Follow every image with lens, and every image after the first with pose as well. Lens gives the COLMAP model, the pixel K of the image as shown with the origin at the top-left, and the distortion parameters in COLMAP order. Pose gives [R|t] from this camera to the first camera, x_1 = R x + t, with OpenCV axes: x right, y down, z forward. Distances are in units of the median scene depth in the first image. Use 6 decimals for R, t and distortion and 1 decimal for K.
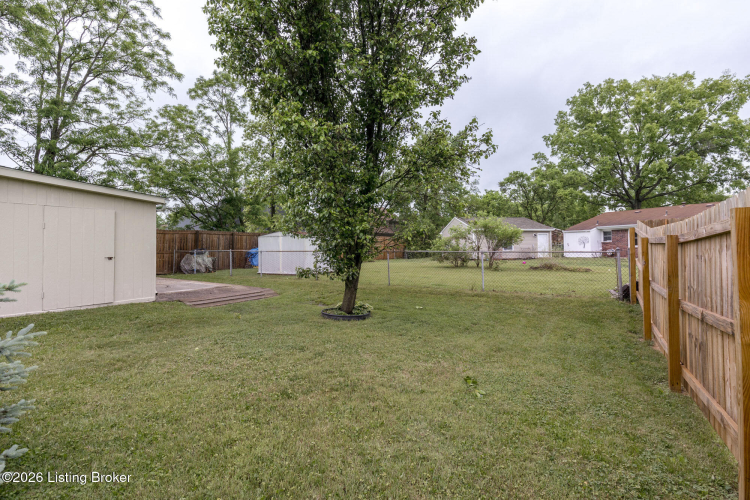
lens RADIAL K [[342.2, 0, 375.5], [0, 342.2, 246.1], [0, 0, 1]] dist [0.006926, 0.000069]
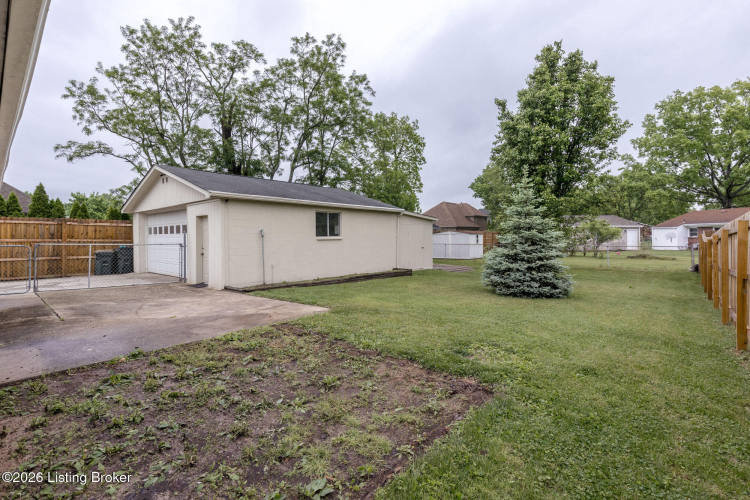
lens RADIAL K [[336.6, 0, 375.7], [0, 336.6, 242.4], [0, 0, 1]] dist [-0.002371, -0.000270]
pose [[0.985114, 0.009869, -0.171621, -0.143294], [-0.006689, 0.999795, 0.019096, -0.006858], [0.171774, -0.017664, 0.984978, -0.230850]]
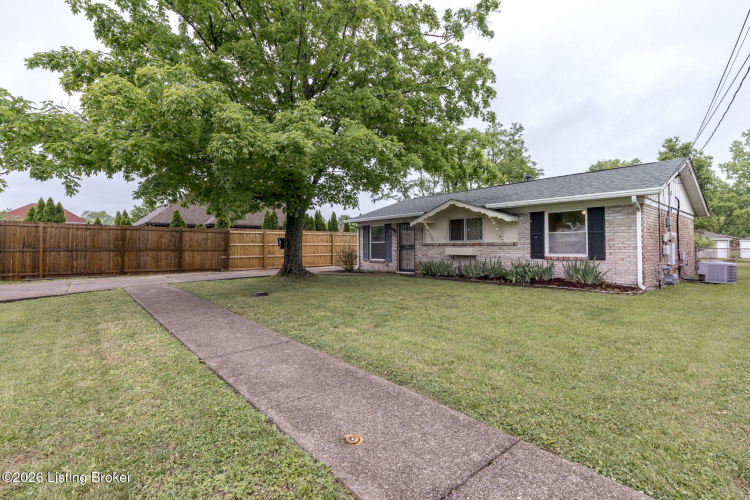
lens RADIAL K [[342.2, 0, 375.5], [0, 342.2, 246.1], [0, 0, 1]] dist [0.006926, 0.000069]
pose [[0.954744, 0.008788, -0.297298, -0.385907], [-0.010450, 0.999937, -0.004003, 0.003099], [0.297244, 0.006928, 0.954776, -0.671444]]
